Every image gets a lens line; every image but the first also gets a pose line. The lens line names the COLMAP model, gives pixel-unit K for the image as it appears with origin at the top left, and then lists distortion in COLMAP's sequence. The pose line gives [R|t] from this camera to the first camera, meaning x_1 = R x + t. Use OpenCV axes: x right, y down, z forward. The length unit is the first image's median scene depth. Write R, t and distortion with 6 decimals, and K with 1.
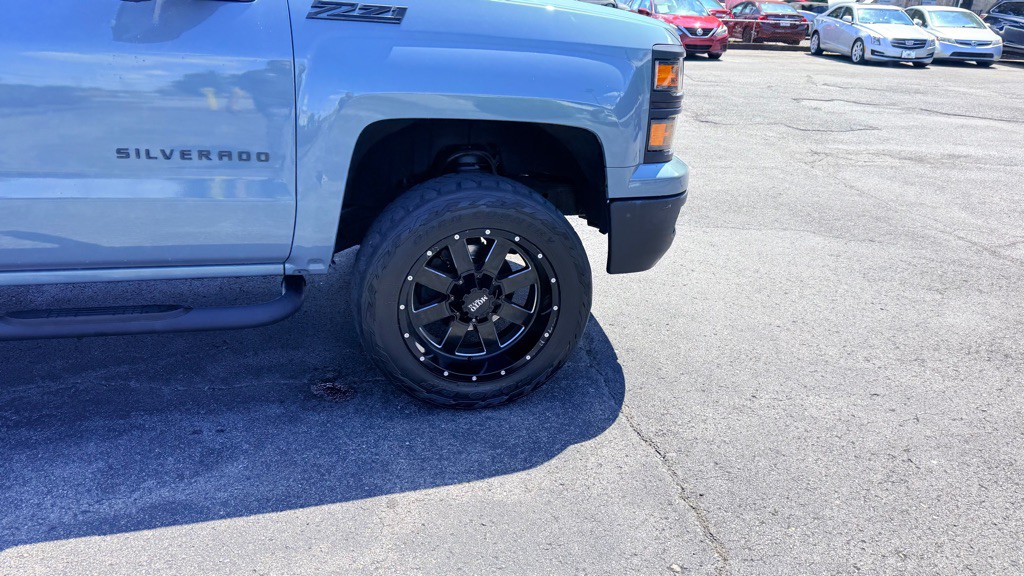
lens RADIAL K [[760.8, 0, 512.0], [0, 760.8, 288.0], [0, 0, 1]] dist [0.010562, 0.000241]
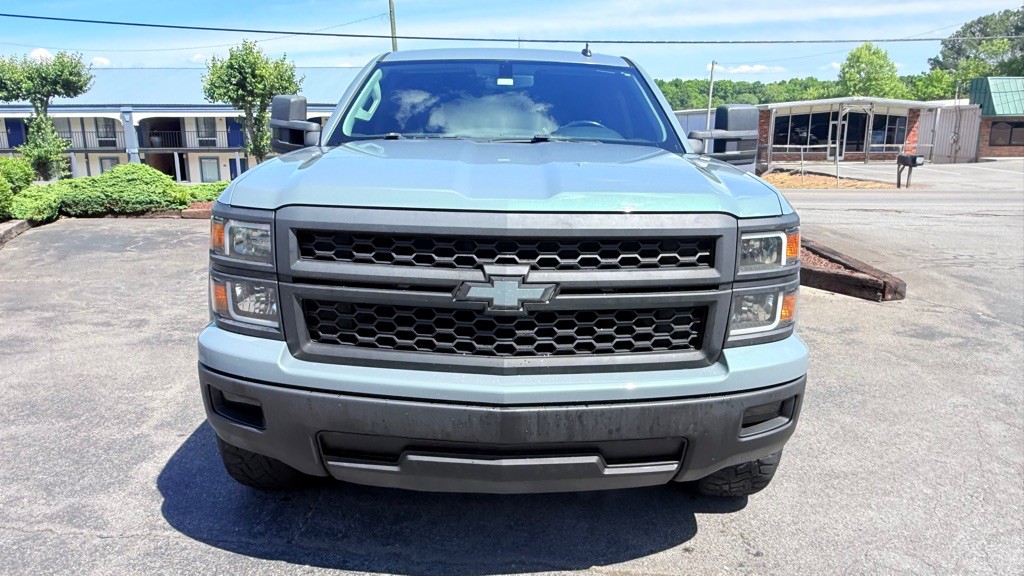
lens RADIAL K [[713.3, 0, 509.0], [0, 713.3, 287.4], [0, 0, 1]] dist [-0.001302, 0.002401]
pose [[-0.240483, 0.161785, -0.957076, 0.134135], [-0.364254, 0.898909, 0.243478, -0.078616], [0.899715, 0.407171, -0.157241, 0.209578]]
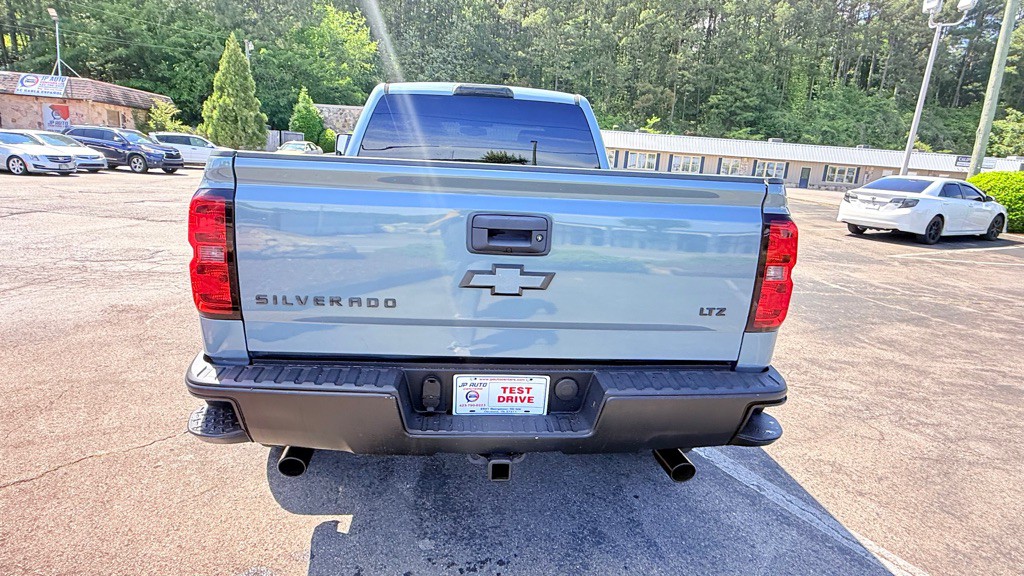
lens RADIAL K [[551.3, 0, 507.1], [0, 551.3, 287.1], [0, 0, 1]] dist [-0.001612, -0.000273]
pose [[0.162393, -0.249134, 0.954757, -0.356706], [0.304399, 0.933056, 0.191697, -0.055657], [-0.938600, 0.259497, 0.227358, 0.095505]]
